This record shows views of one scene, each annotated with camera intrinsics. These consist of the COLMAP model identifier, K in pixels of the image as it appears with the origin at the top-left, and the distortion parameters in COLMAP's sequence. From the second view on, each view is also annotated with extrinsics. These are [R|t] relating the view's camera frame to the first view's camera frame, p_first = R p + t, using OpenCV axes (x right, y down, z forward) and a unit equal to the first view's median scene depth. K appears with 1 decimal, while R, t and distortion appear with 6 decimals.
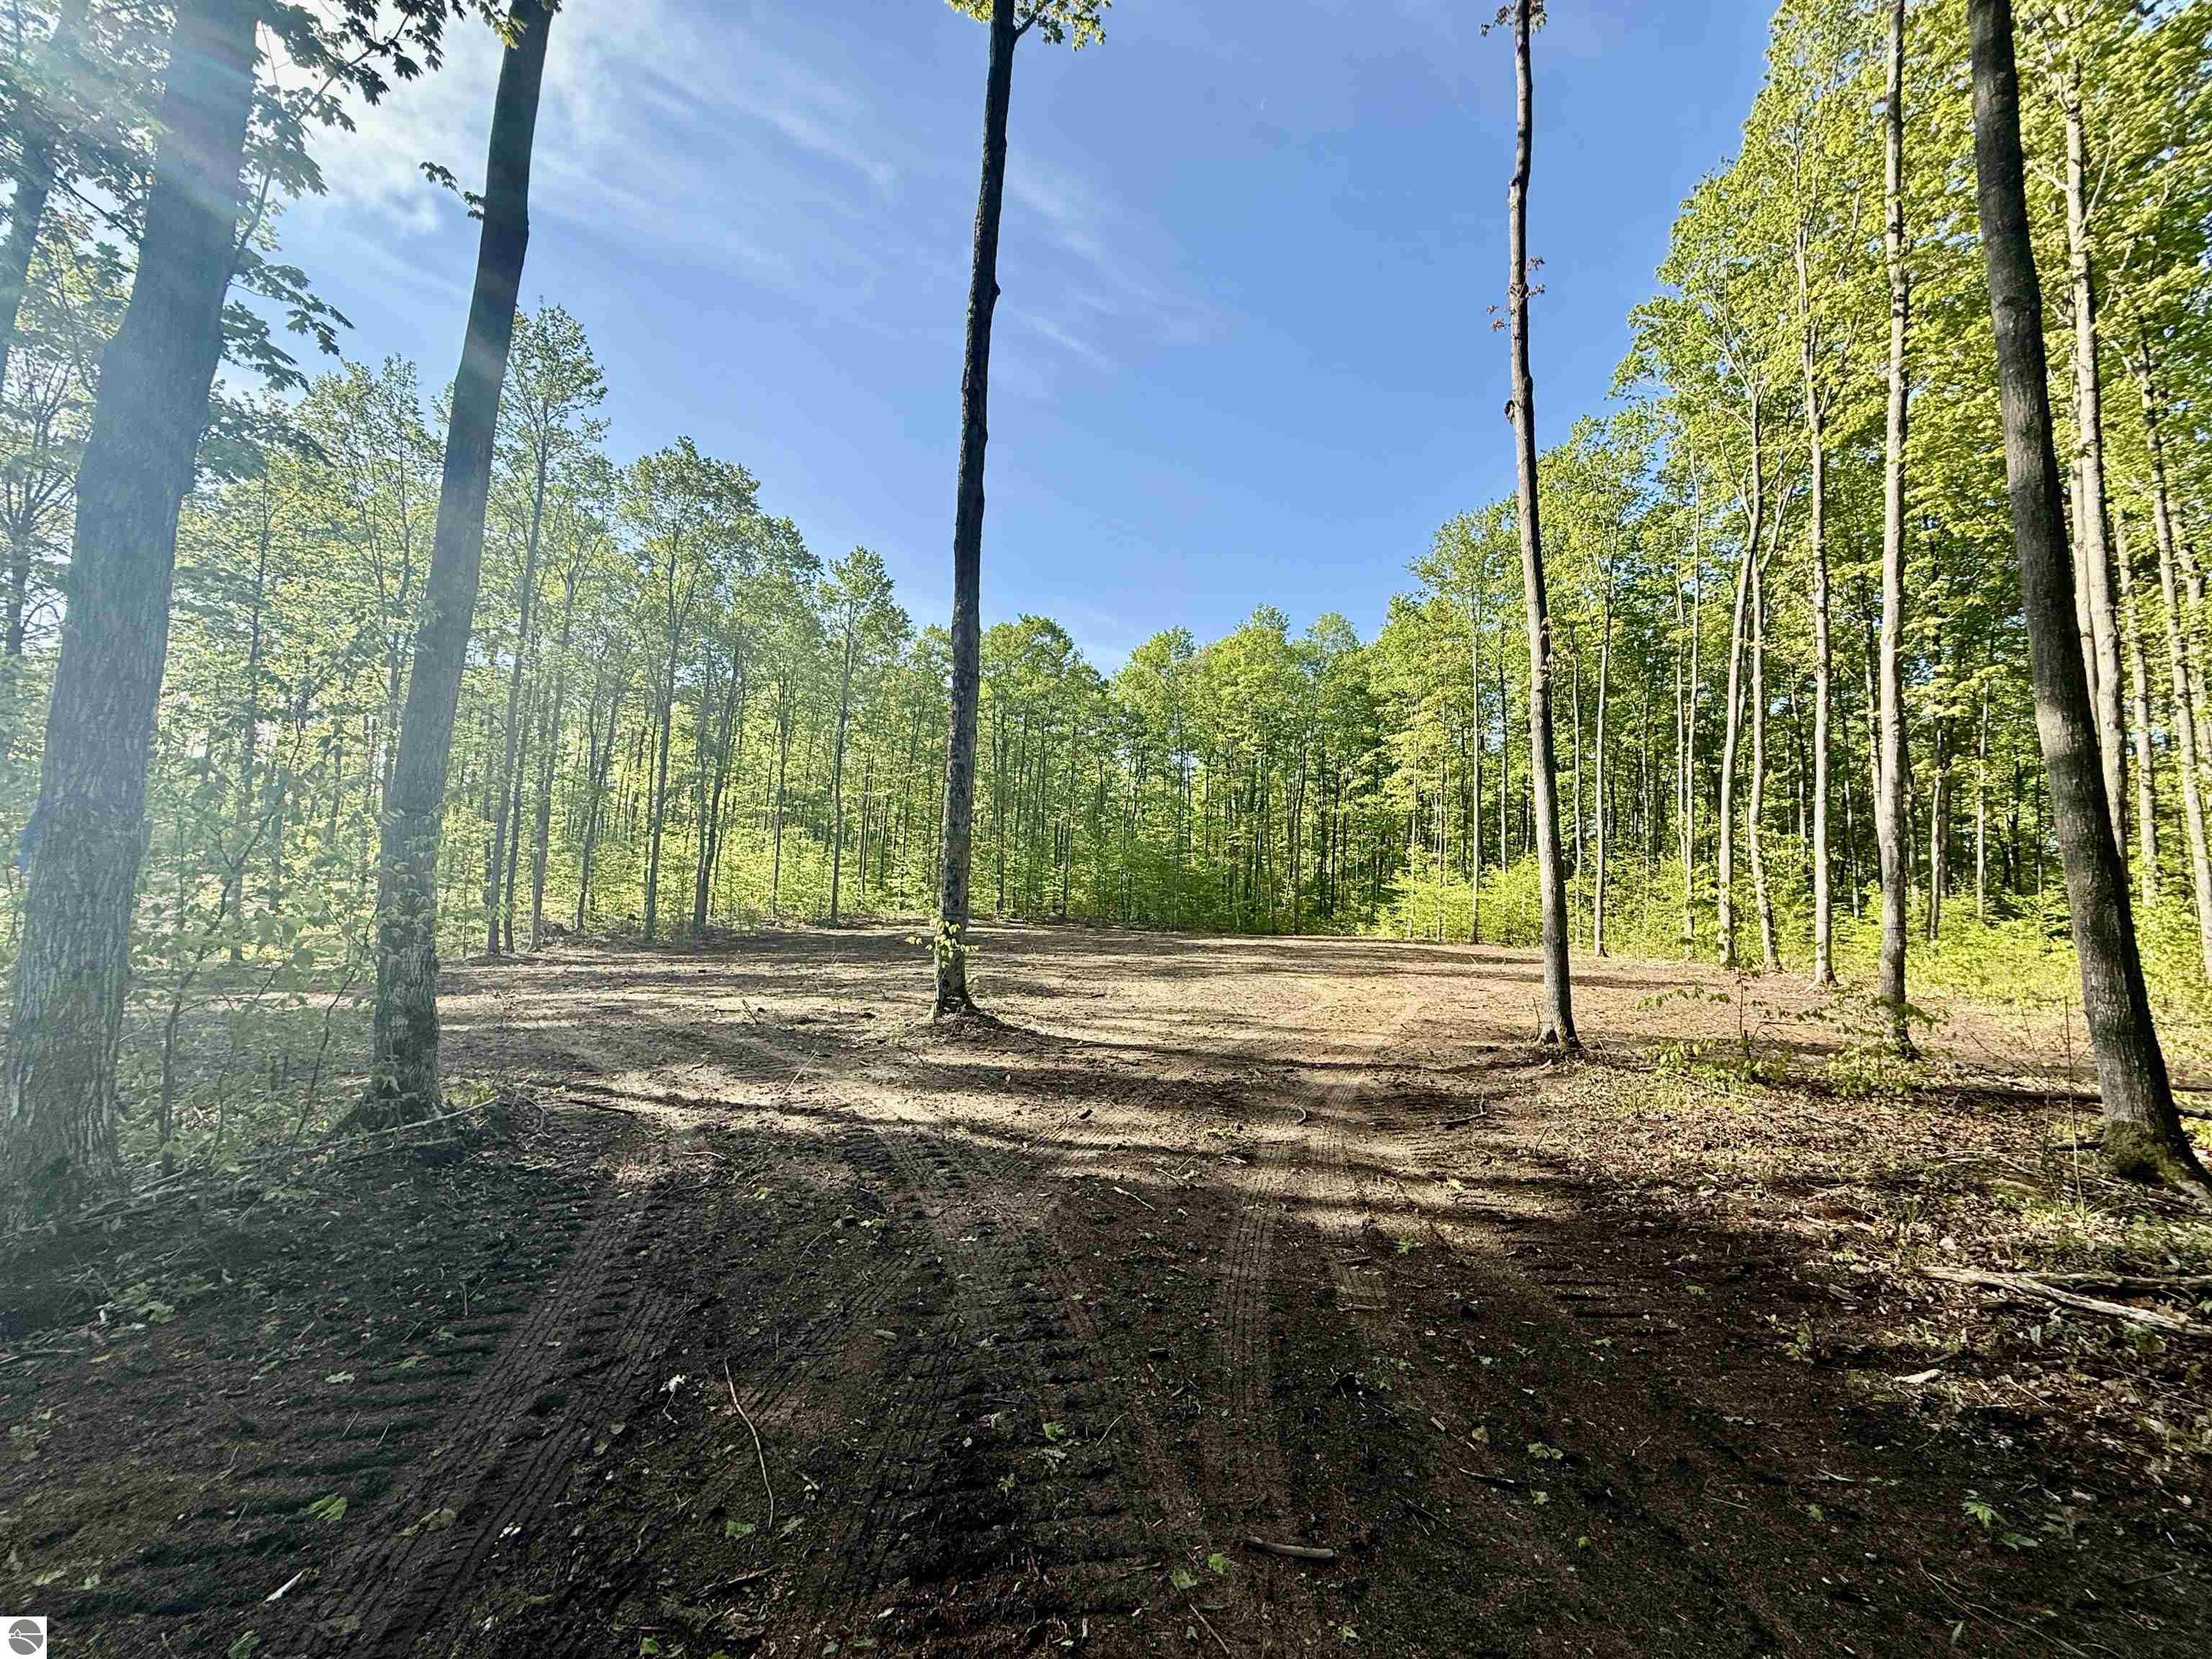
lens RADIAL K [[886.4, 0, 1102.2], [0, 886.4, 830.4], [0, 0, 1]] dist [-0.000236, 0.000327]
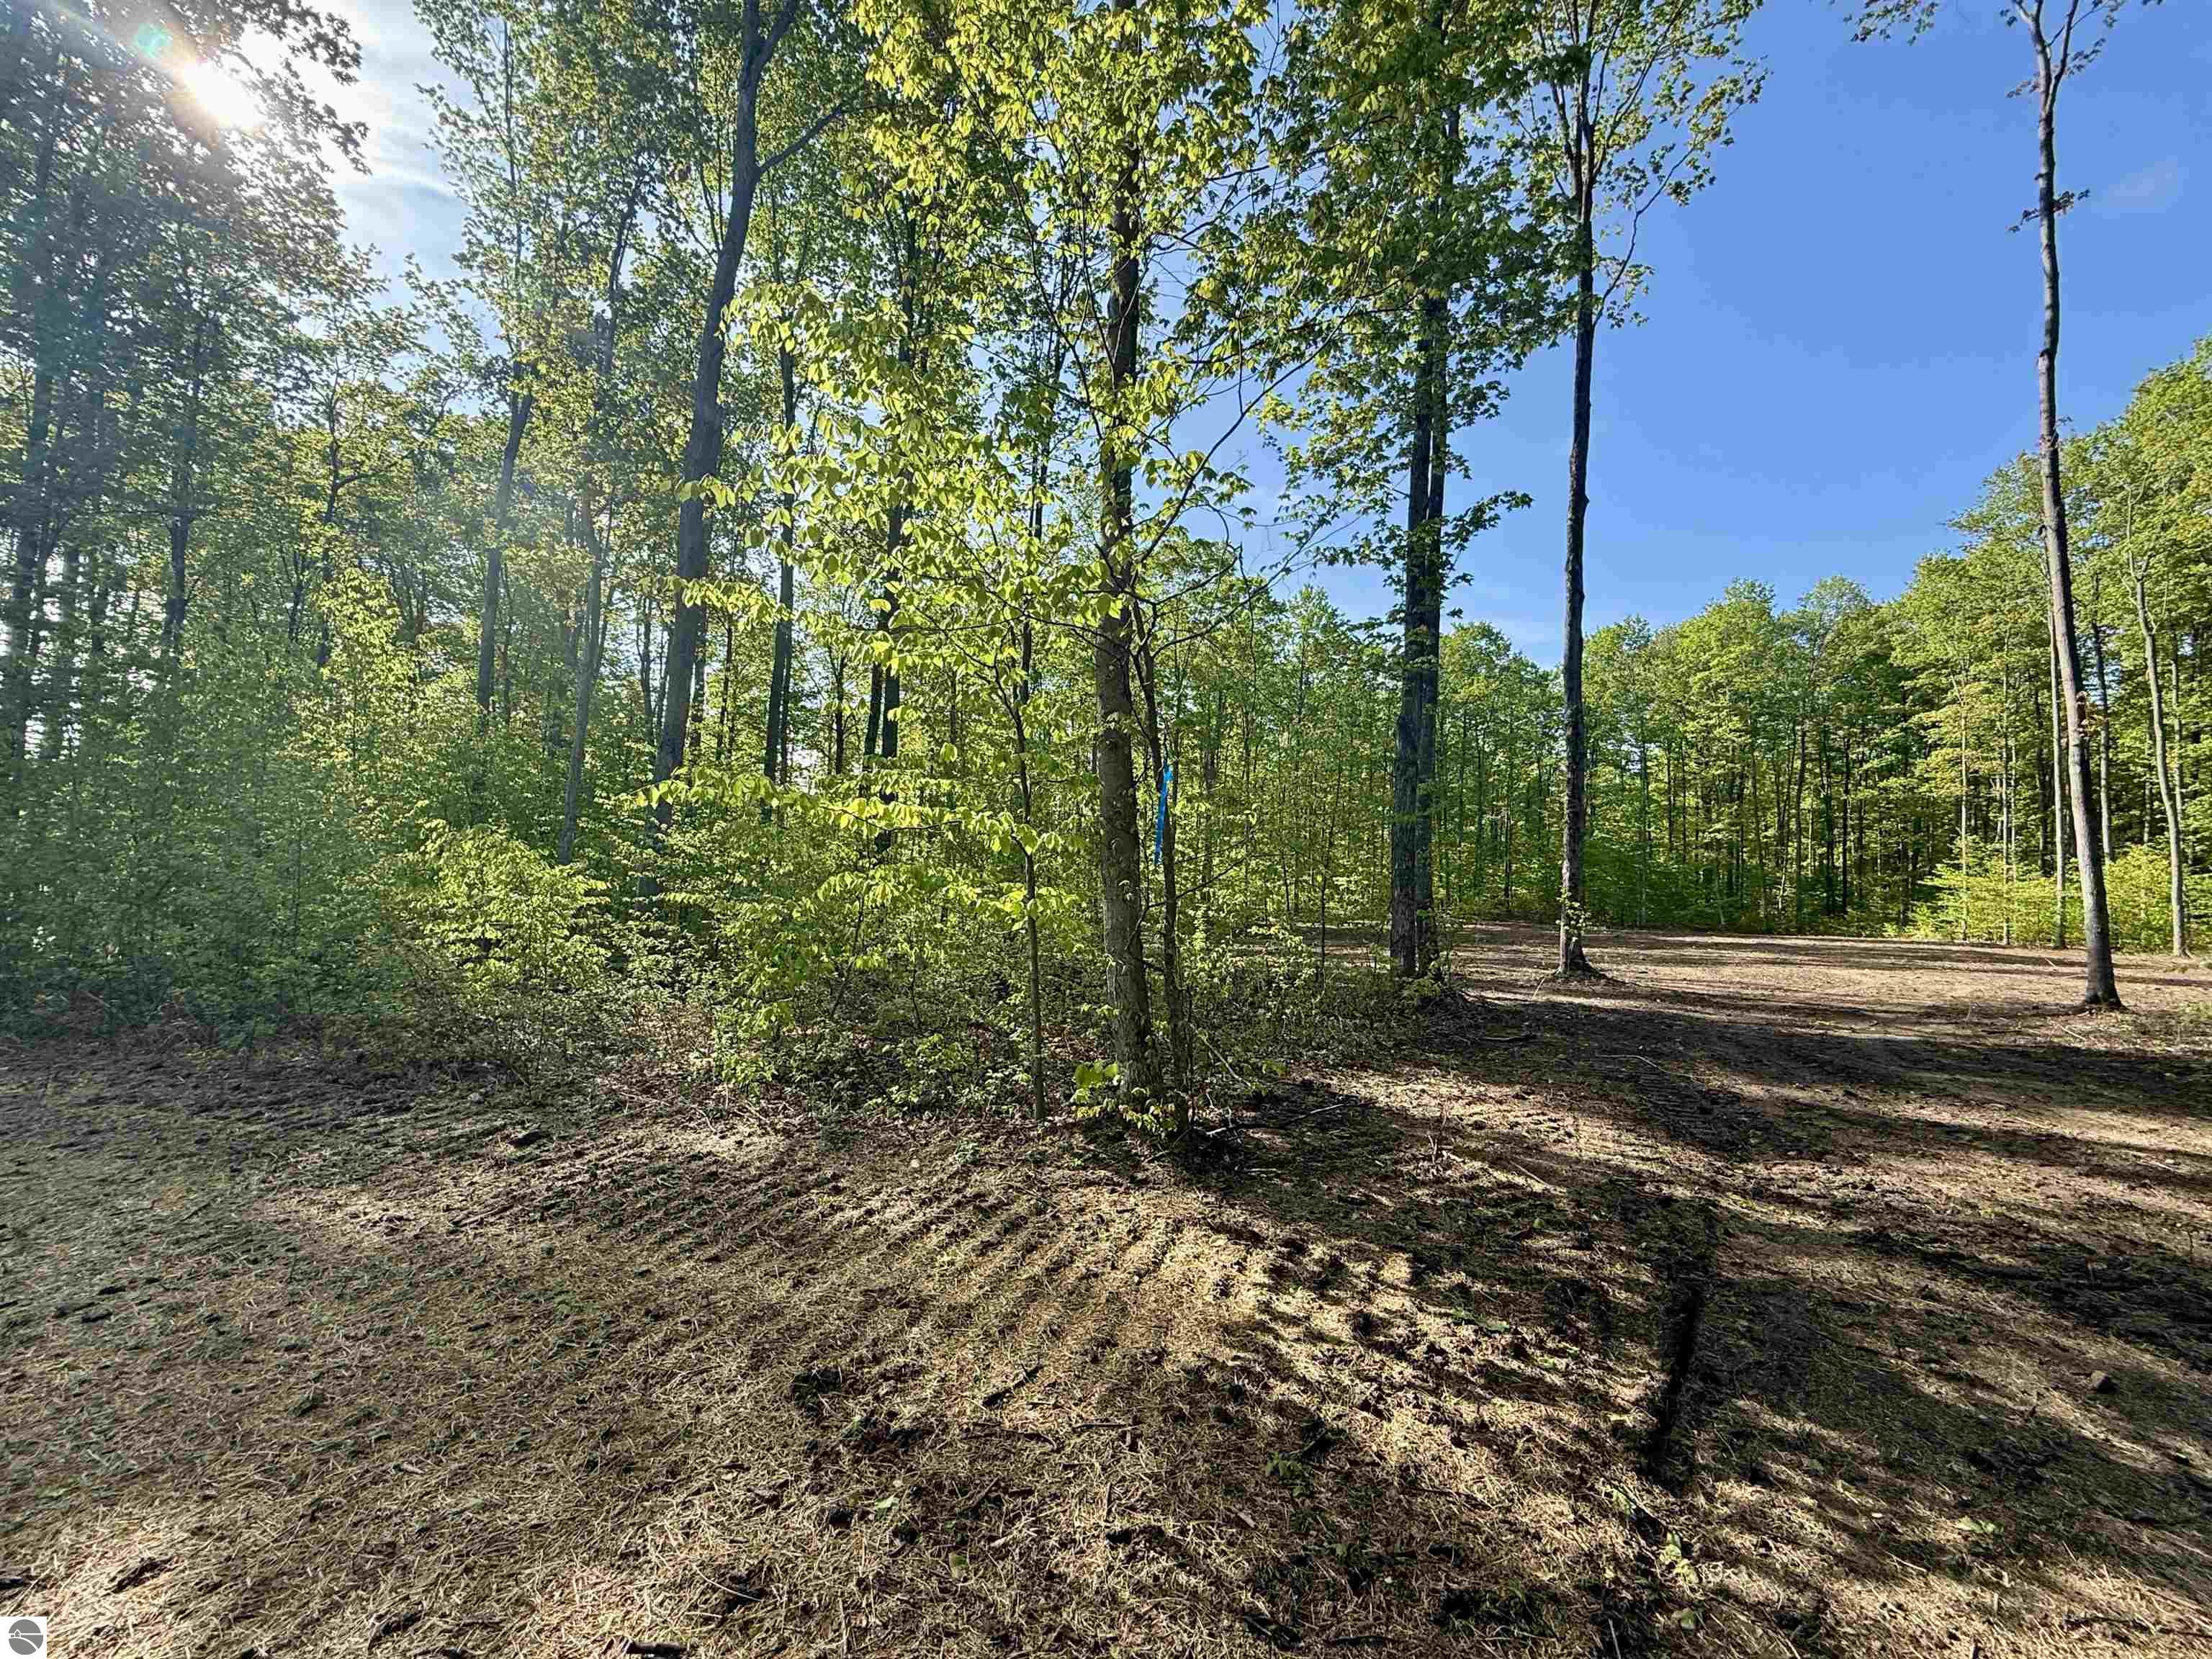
lens RADIAL K [[886.4, 0, 1099.0], [0, 886.4, 828.2], [0, 0, 1]] dist [-0.000236, 0.000327]
pose [[0.905882, -0.030196, -0.422452, -0.051162], [0.031344, 0.999500, -0.004229, -0.012948], [0.422369, -0.009411, 0.906375, -0.150946]]
